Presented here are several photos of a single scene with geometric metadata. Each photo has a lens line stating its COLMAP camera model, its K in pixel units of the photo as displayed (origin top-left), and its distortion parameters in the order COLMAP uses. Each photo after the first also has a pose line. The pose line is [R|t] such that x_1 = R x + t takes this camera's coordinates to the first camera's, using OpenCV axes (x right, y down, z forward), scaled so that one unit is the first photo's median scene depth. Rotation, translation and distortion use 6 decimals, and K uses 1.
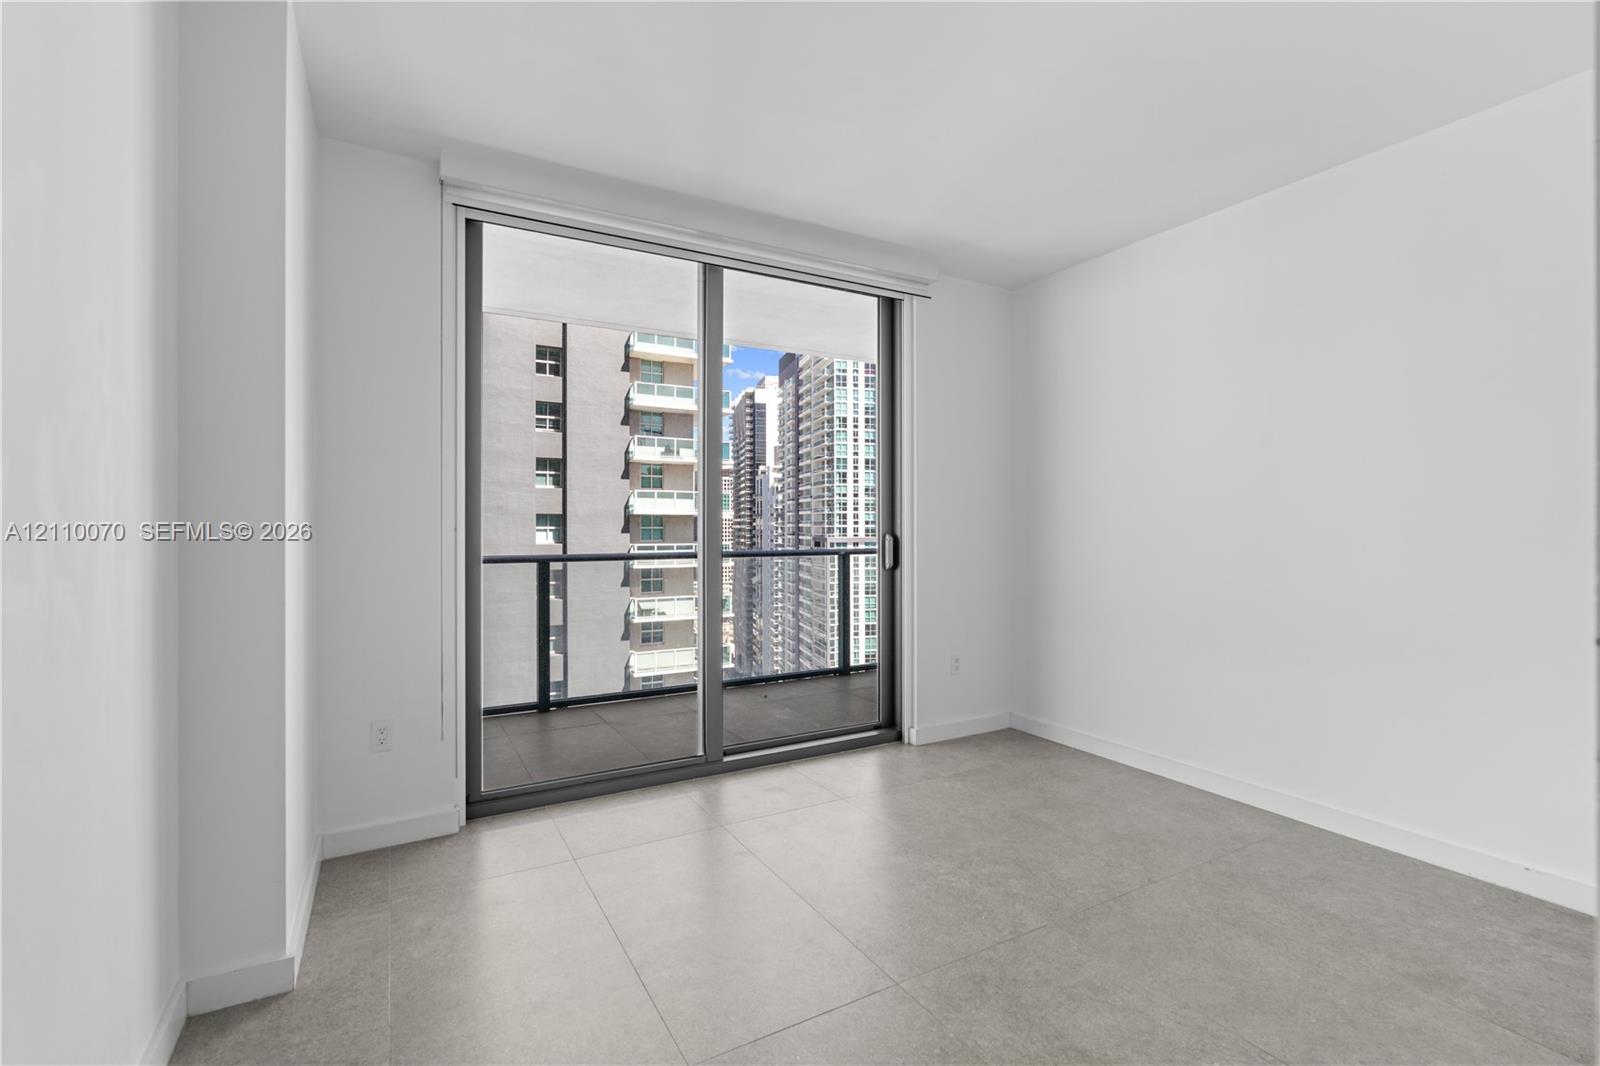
lens RADIAL K [[729.4, 0, 793.0], [0, 729.4, 537.7], [0, 0, 1]] dist [-0.007273, 0.003231]
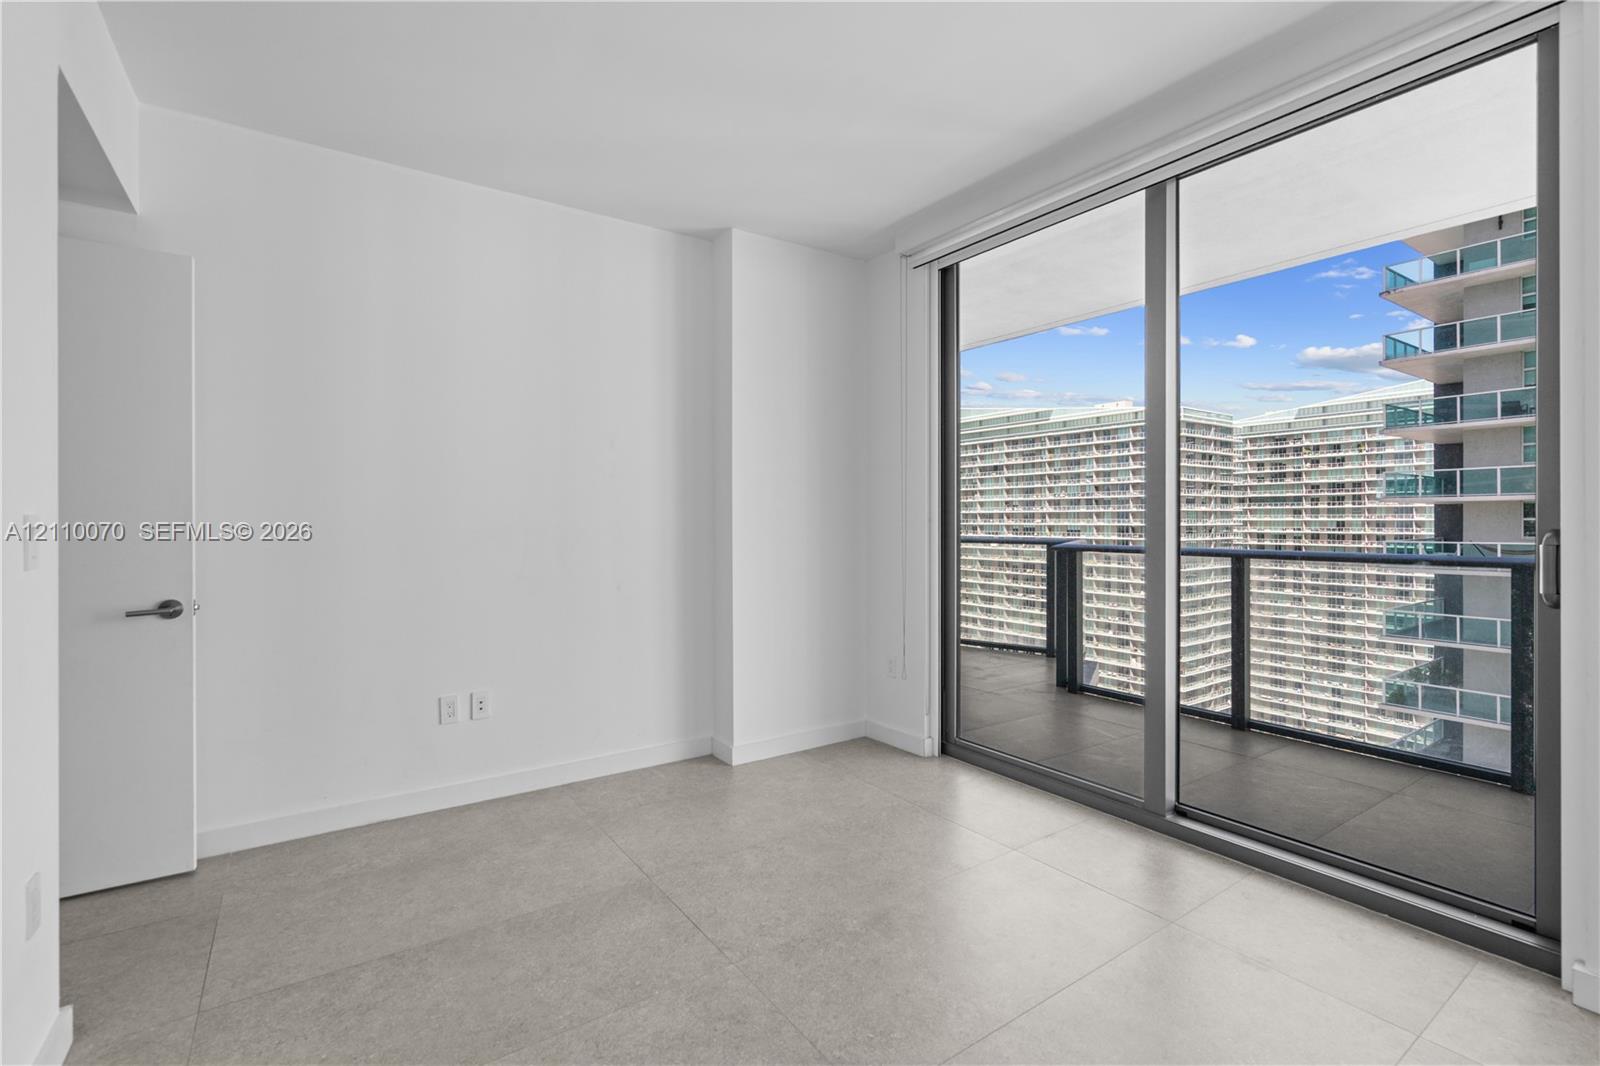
lens RADIAL K [[729.4, 0, 812.5], [0, 729.4, 524.2], [0, 0, 1]] dist [-0.007273, 0.003231]
pose [[0.105074, 0.010040, -0.994414, 0.708473], [-0.017175, 0.999818, 0.008280, -0.006758], [0.994316, 0.016209, 0.105227, 0.606112]]
